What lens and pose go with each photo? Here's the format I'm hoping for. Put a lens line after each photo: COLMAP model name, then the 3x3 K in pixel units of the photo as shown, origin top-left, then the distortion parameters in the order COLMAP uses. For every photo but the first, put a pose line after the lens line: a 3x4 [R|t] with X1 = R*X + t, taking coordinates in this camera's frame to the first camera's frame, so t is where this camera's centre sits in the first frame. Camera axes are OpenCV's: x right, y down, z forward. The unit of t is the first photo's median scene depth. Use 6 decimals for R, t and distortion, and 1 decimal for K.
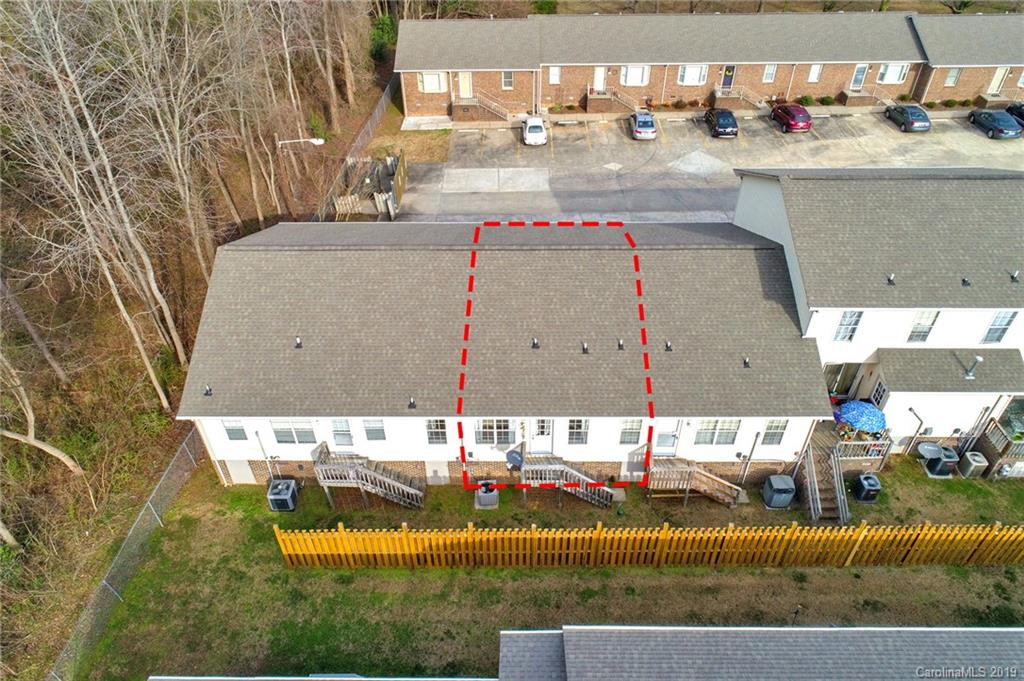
lens RADIAL K [[685.4, 0, 512.0], [0, 685.4, 340.5], [0, 0, 1]] dist [-0.002595, 0.000585]
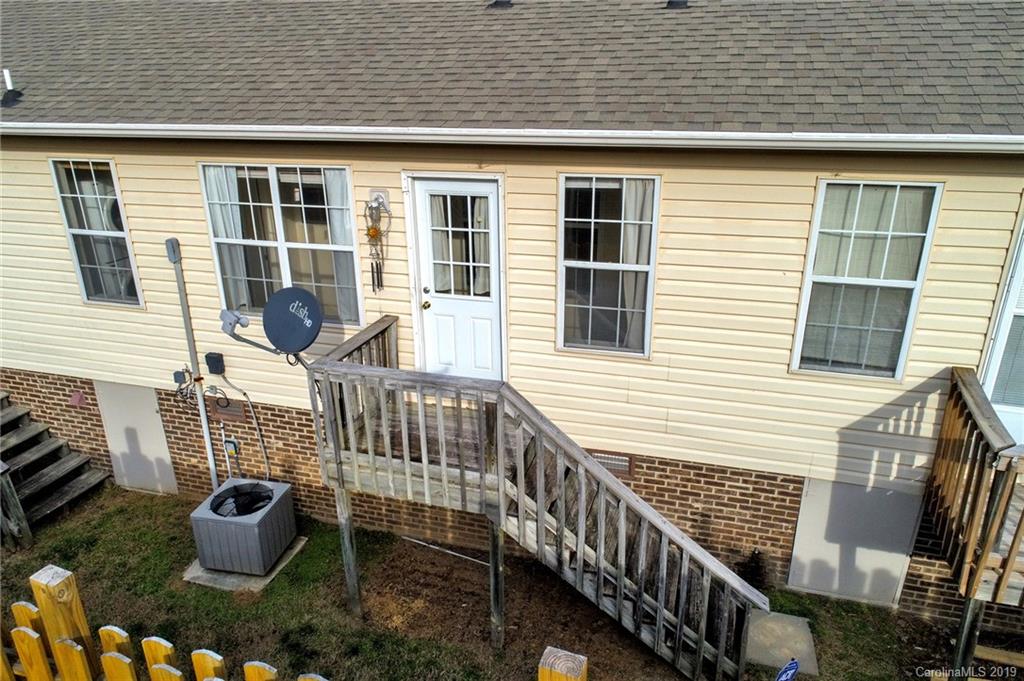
lens RADIAL K [[707.5, 0, 512.0], [0, 707.5, 340.5], [0, 0, 1]] dist [-0.006933, -0.002035]
pose [[0.962360, 0.100441, -0.252537, 0.125798], [-0.173277, 0.942610, -0.285415, 0.222381], [0.209376, 0.318431, 0.924534, 0.777664]]
